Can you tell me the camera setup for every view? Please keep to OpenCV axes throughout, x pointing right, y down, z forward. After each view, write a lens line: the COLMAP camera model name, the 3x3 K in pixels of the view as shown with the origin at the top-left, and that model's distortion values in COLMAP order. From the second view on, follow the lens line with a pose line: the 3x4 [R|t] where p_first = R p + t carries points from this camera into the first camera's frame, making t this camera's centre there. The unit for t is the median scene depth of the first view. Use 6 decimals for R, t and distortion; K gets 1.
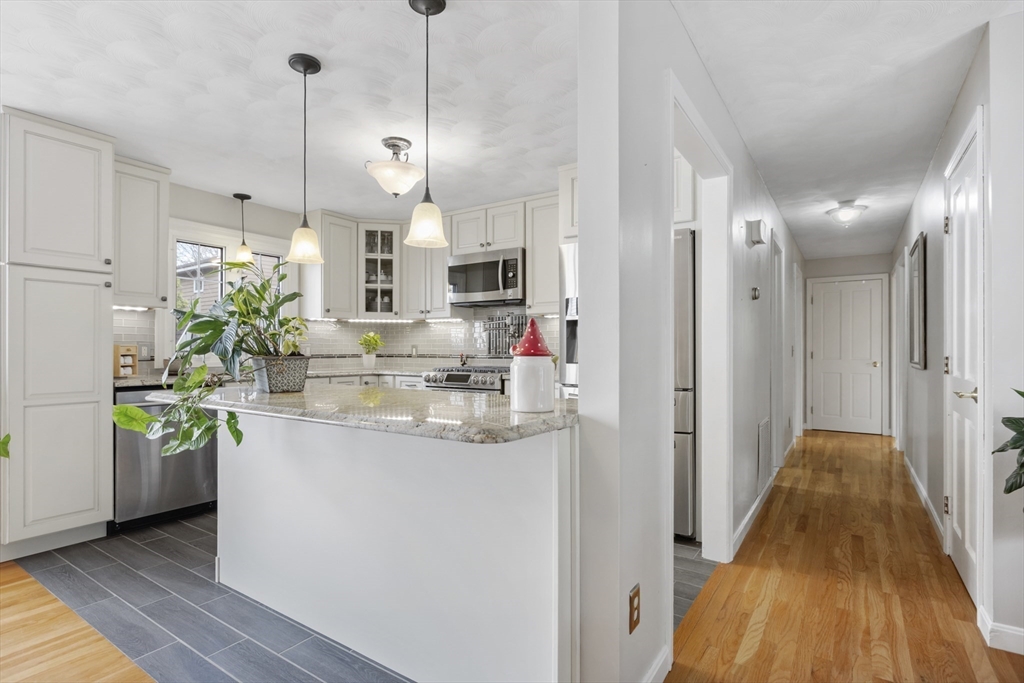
lens RADIAL K [[509.5, 0, 509.1], [0, 509.5, 347.6], [0, 0, 1]] dist [0.000716, 0.000446]
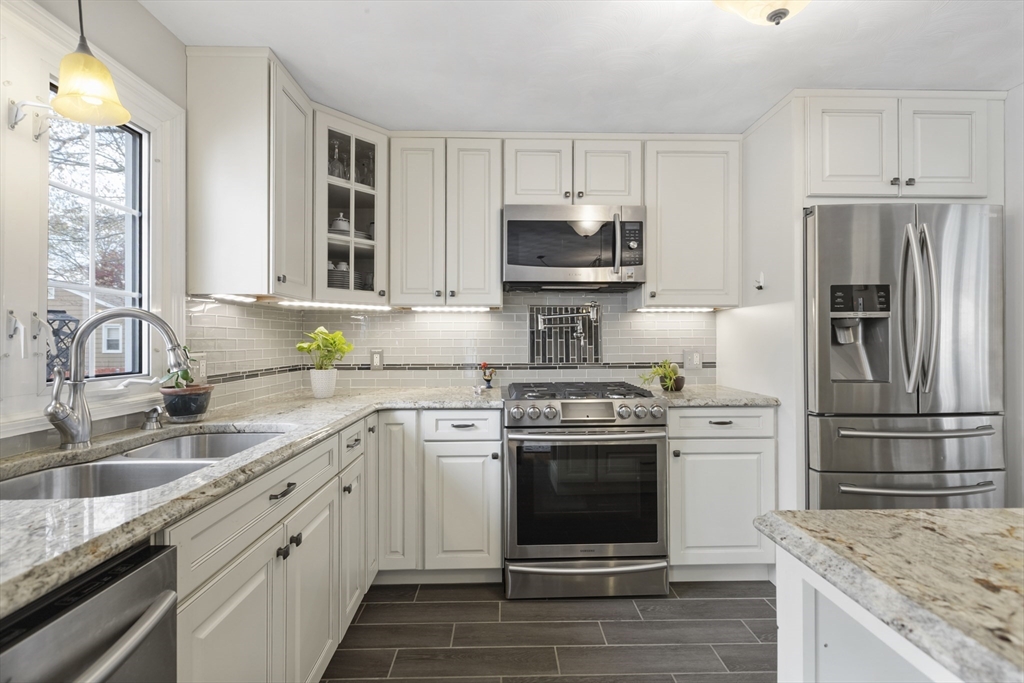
lens RADIAL K [[451.3, 0, 512.2], [0, 451.3, 336.2], [0, 0, 1]] dist [0.000400, -0.000073]
pose [[0.816459, 0.000875, 0.577402, -0.412711], [0.001664, 0.999991, -0.003868, -0.019826], [-0.577401, 0.004119, 0.816451, 0.546550]]
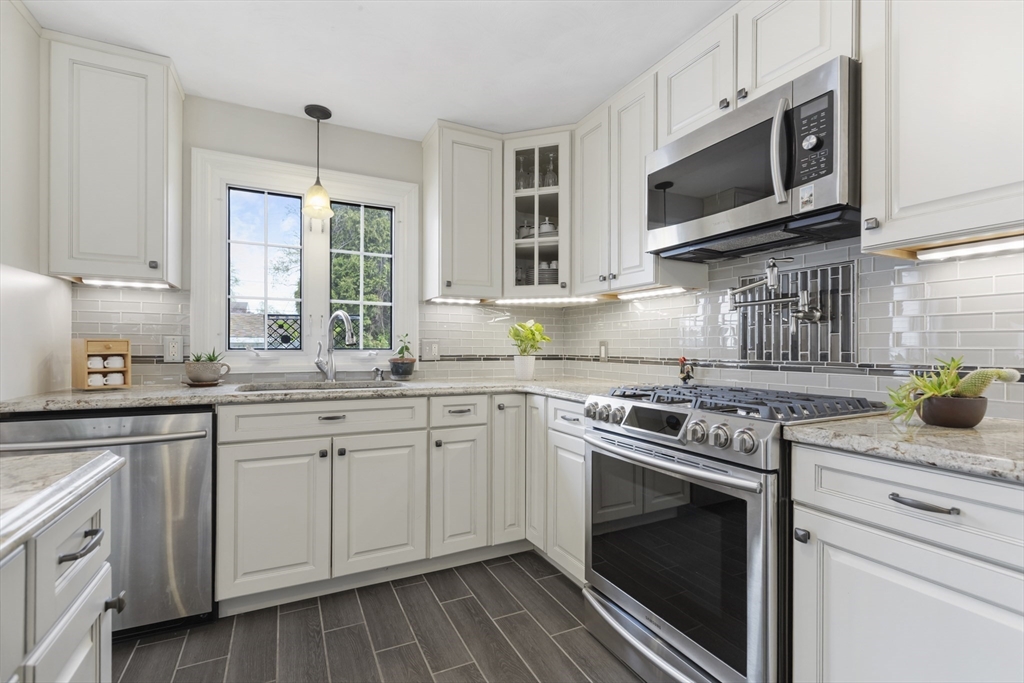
lens RADIAL K [[461.8, 0, 506.1], [0, 461.8, 346.7], [0, 0, 1]] dist [-0.000150, -0.000034]
pose [[0.866151, 0.003294, -0.499772, -0.016811], [-0.002690, 0.999995, 0.001929, 0.001299], [0.499776, -0.000327, 0.866155, 0.543996]]
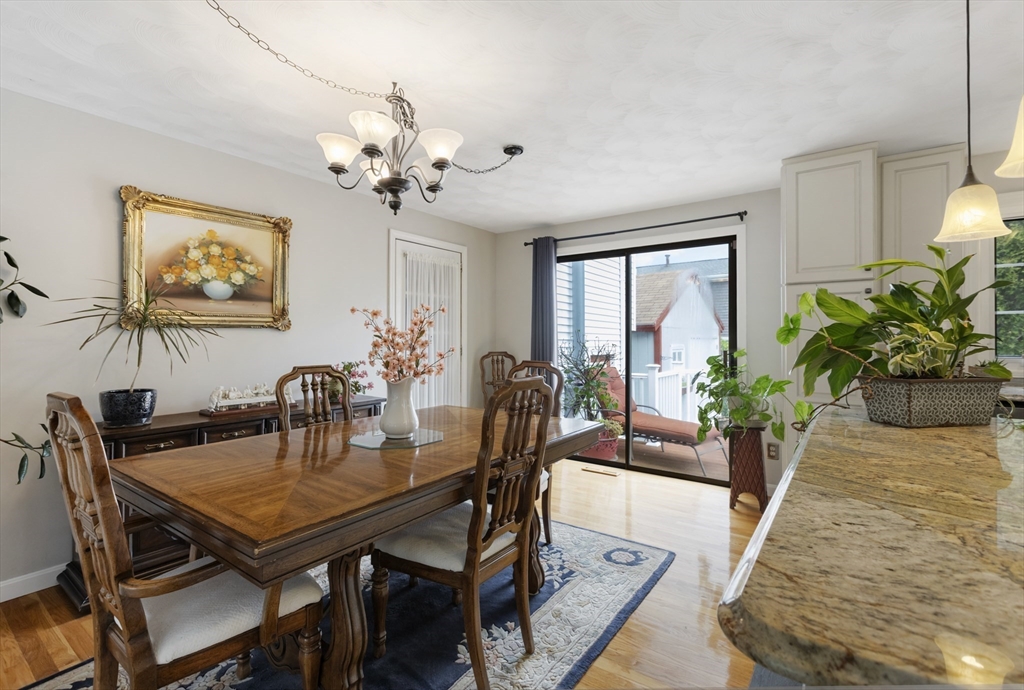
lens RADIAL K [[468.6, 0, 509.5], [0, 468.6, 337.0], [0, 0, 1]] dist [-0.001990, -0.000448]
pose [[-0.036206, -0.004066, -0.999336, 0.102424], [0.003826, 0.999984, -0.004207, -0.020157], [0.999337, -0.003976, -0.036190, 0.207630]]
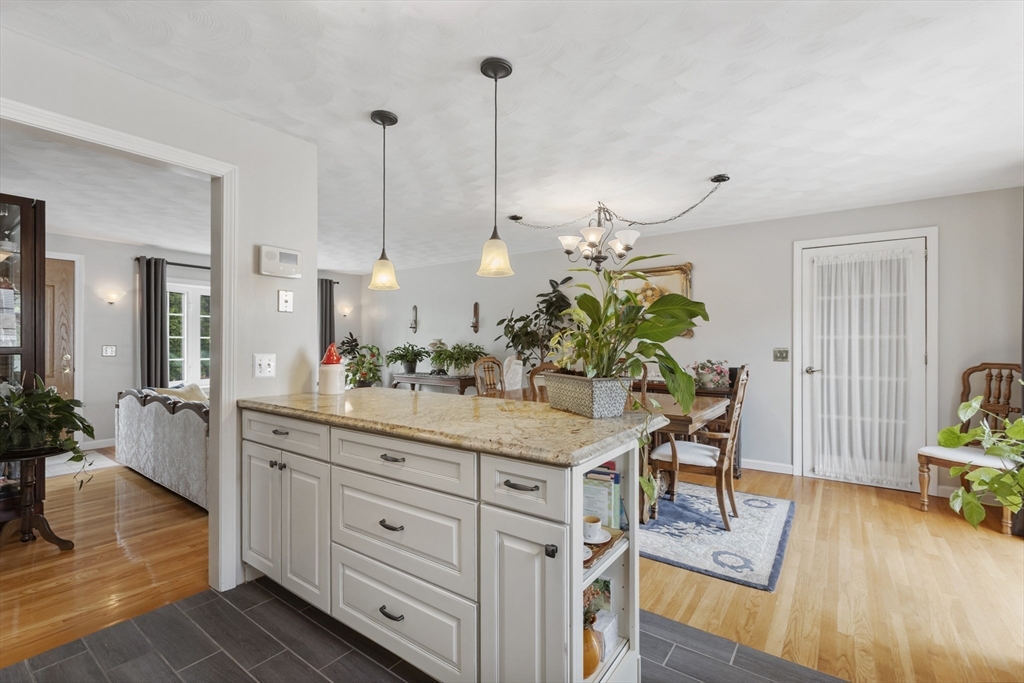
lens RADIAL K [[458.9, 0, 512.0], [0, 458.9, 341.5], [0, 0, 1]] dist [-0.000019, -0.000581]
pose [[-0.999159, -0.004481, 0.040760, -0.221066], [-0.004658, 0.999980, -0.004243, -0.018828], [-0.040740, -0.004429, -0.999160, 0.884719]]
